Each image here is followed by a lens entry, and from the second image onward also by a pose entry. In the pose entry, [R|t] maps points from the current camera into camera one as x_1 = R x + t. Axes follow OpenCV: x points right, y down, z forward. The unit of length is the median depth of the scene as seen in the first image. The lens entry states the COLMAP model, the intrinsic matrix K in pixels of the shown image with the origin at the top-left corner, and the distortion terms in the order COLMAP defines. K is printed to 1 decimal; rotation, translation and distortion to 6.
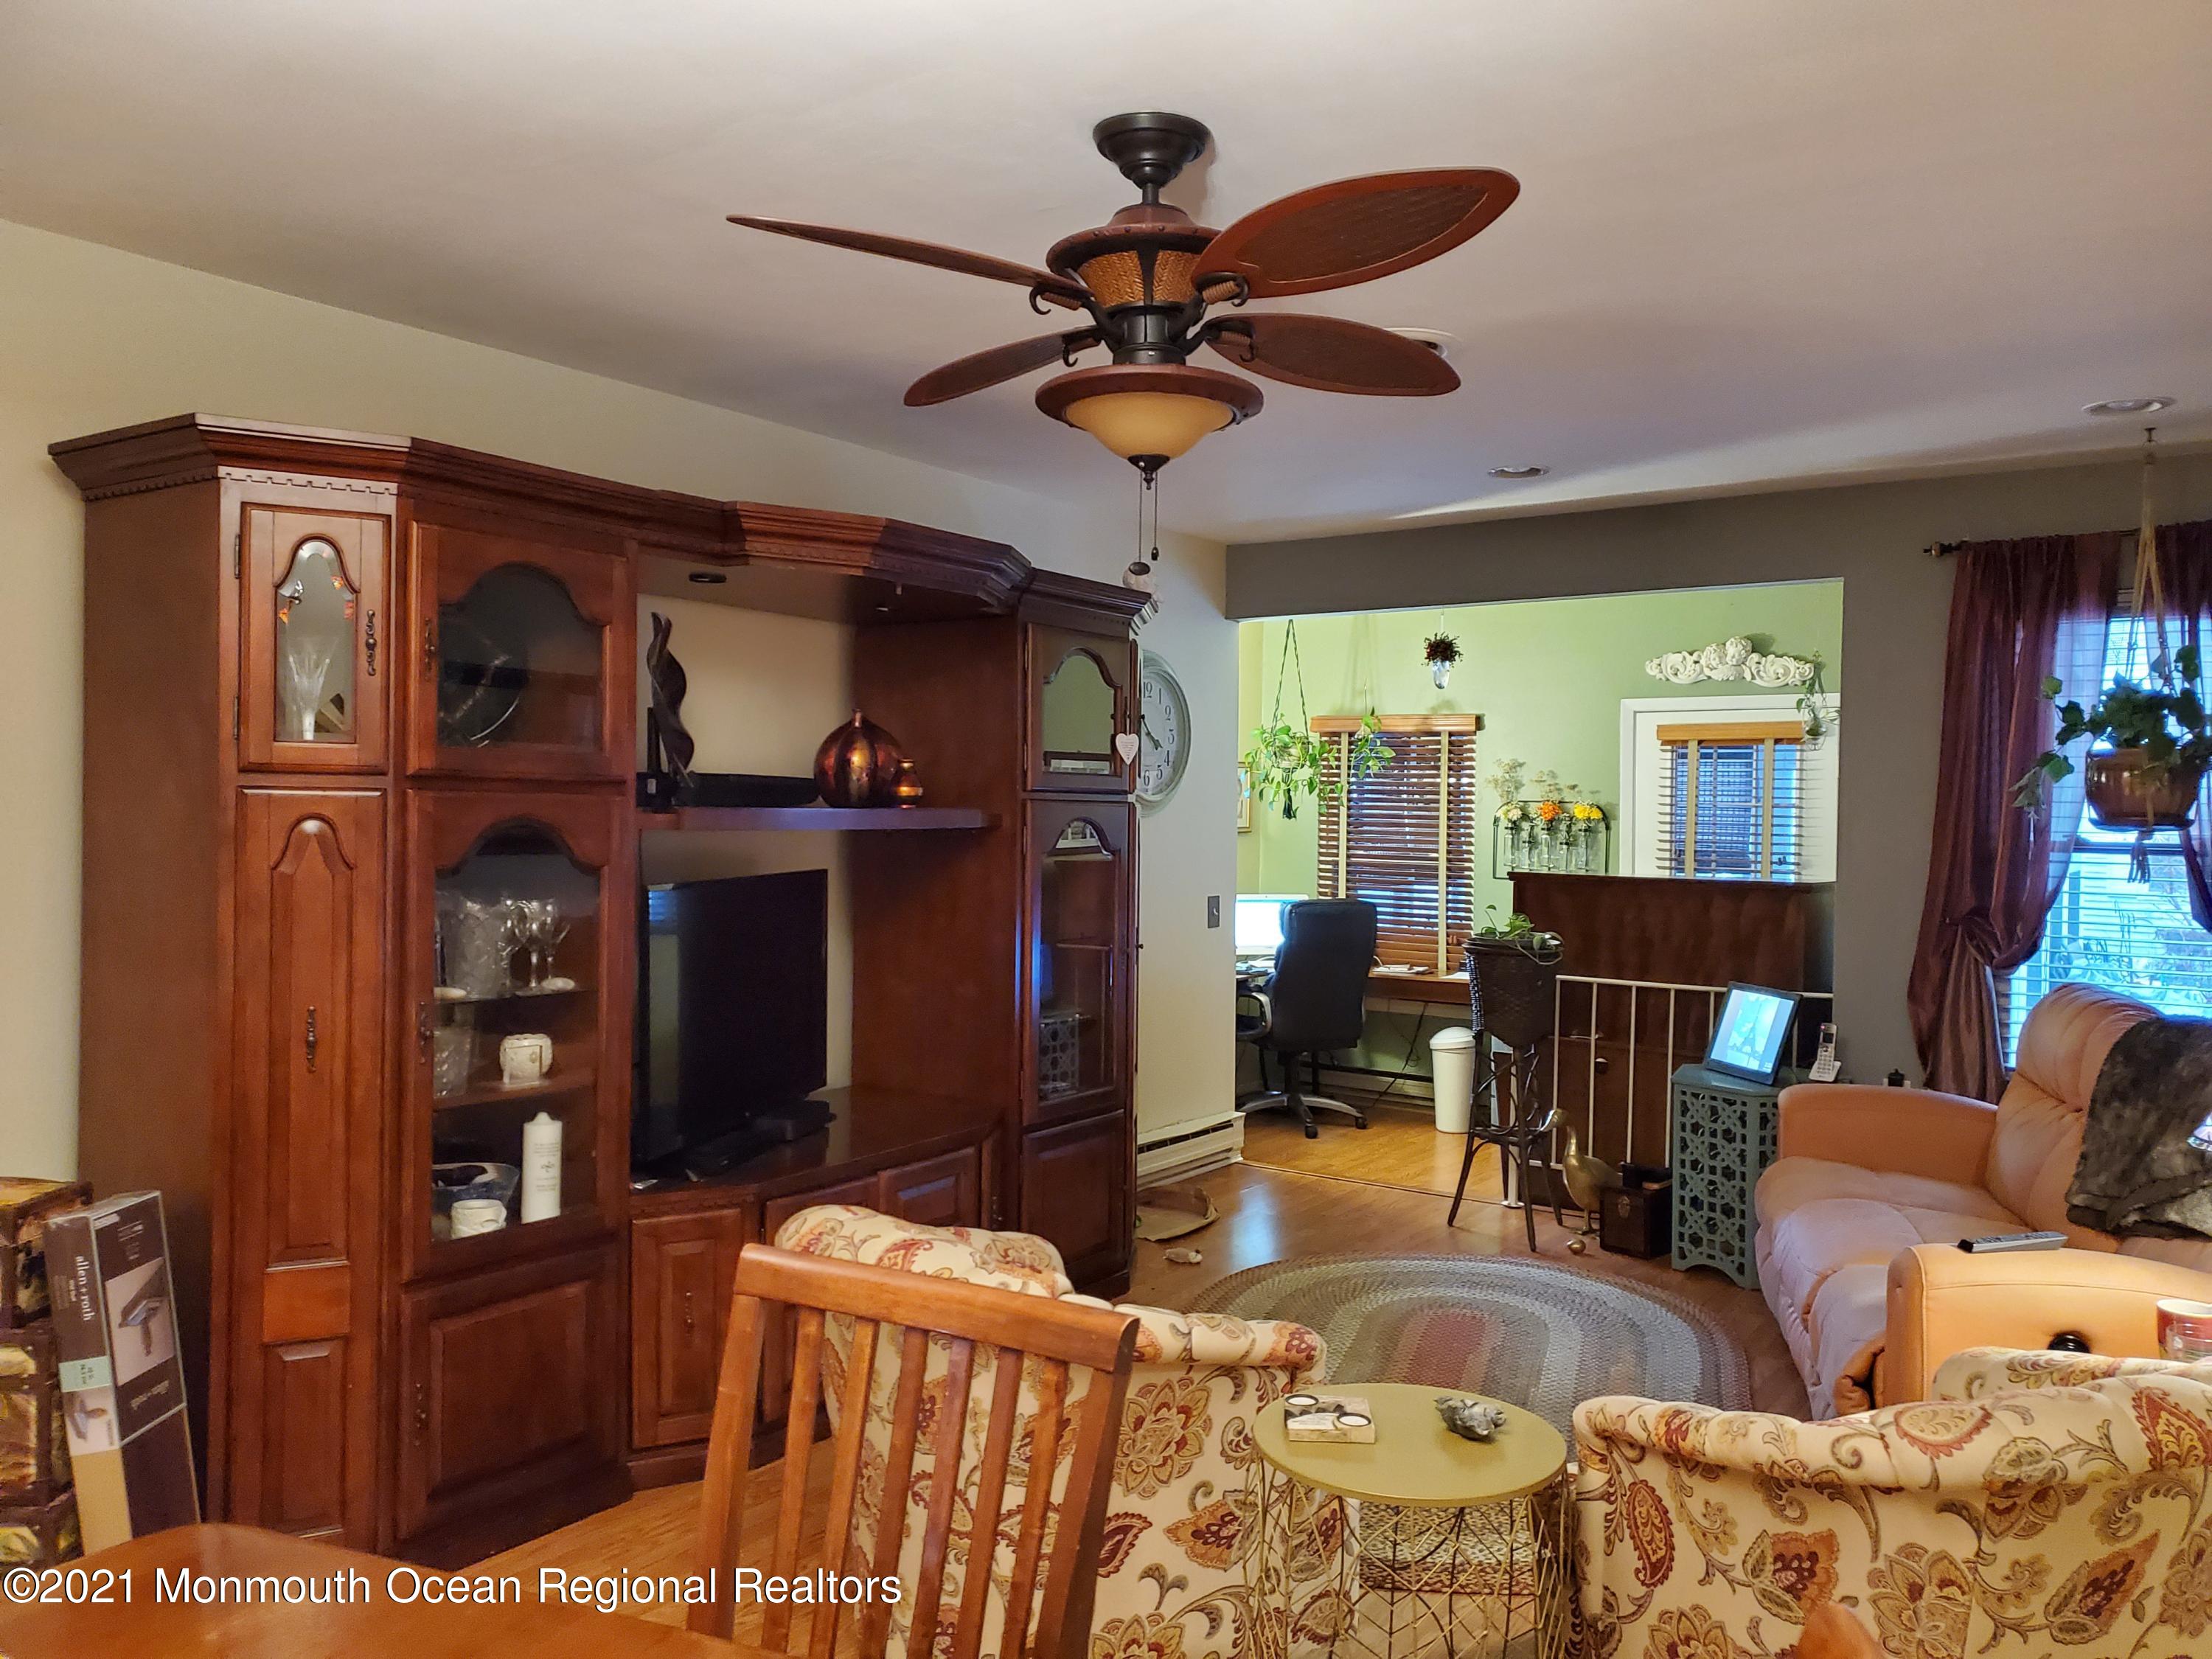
lens RADIAL K [[1697.8, 0, 1105.4], [0, 1697.8, 827.6], [0, 0, 1]] dist [0.013636, -0.000578]
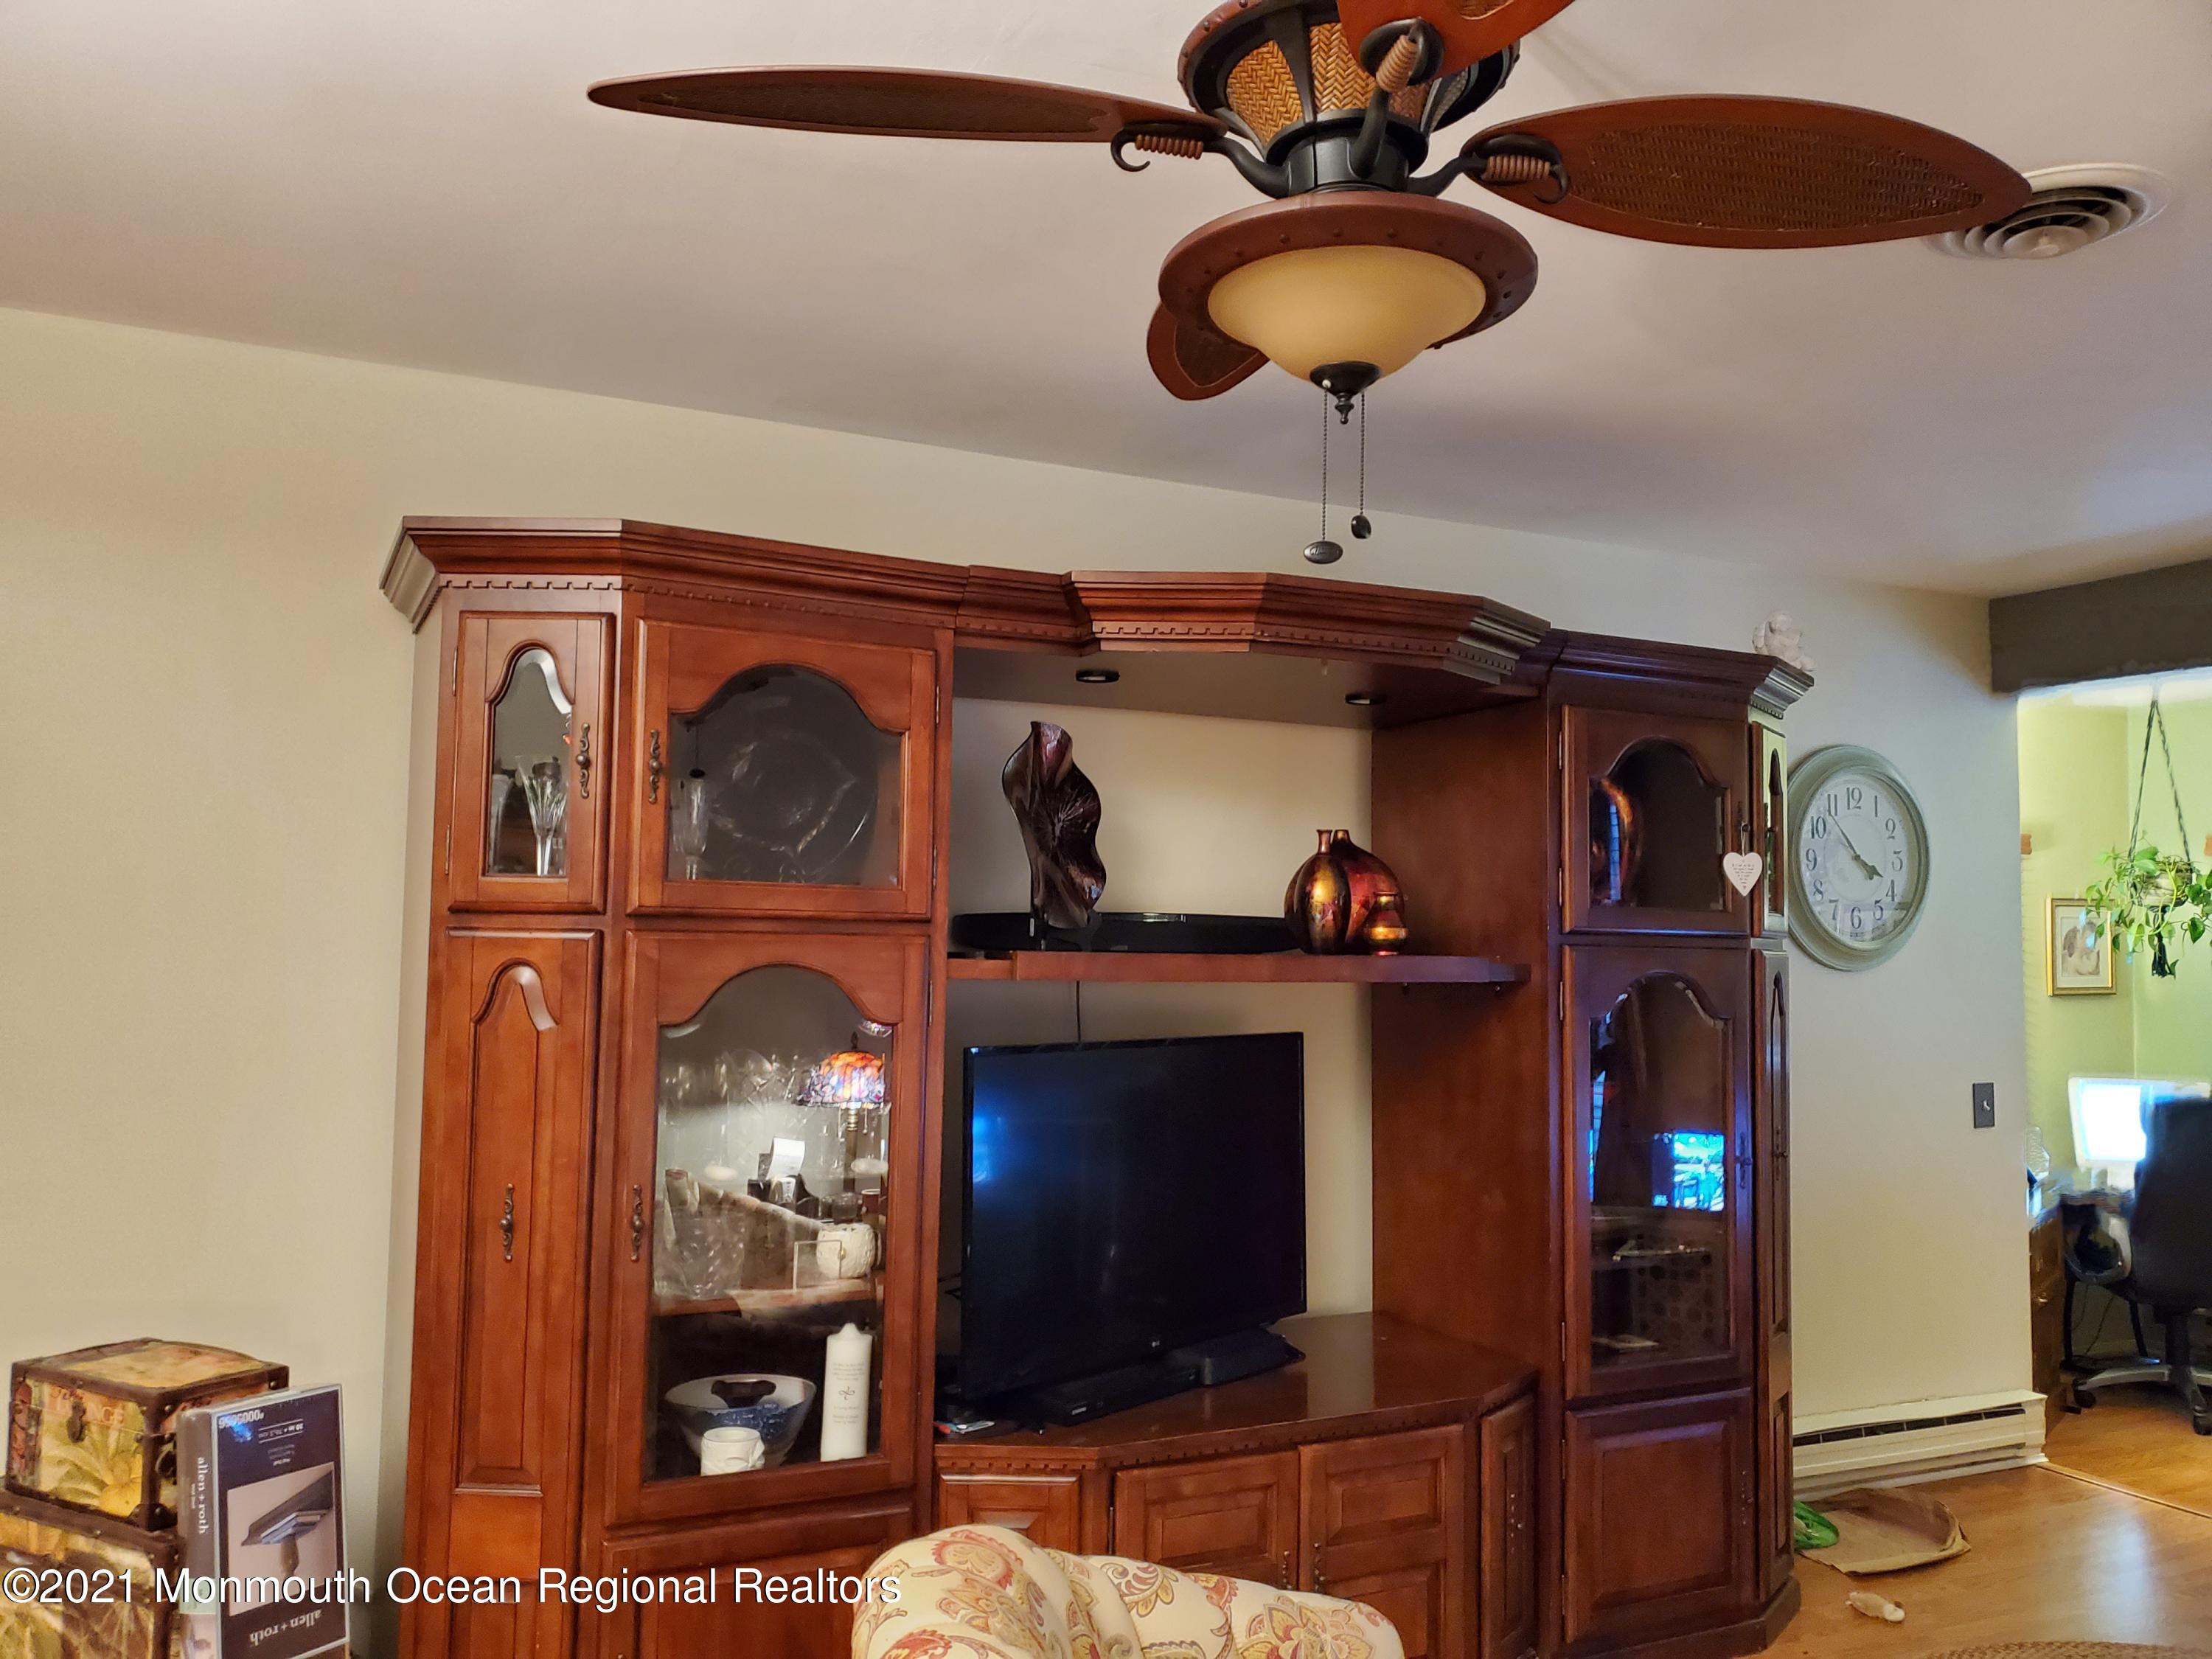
lens RADIAL K [[1697.8, 0, 1121.5], [0, 1697.8, 873.8], [0, 0, 1]] dist [0.013636, -0.000578]
pose [[0.866446, -0.027621, -0.498505, 0.192434], [-0.005637, 0.997864, -0.065087, 0.002356], [0.499238, 0.059205, 0.864440, 0.329889]]
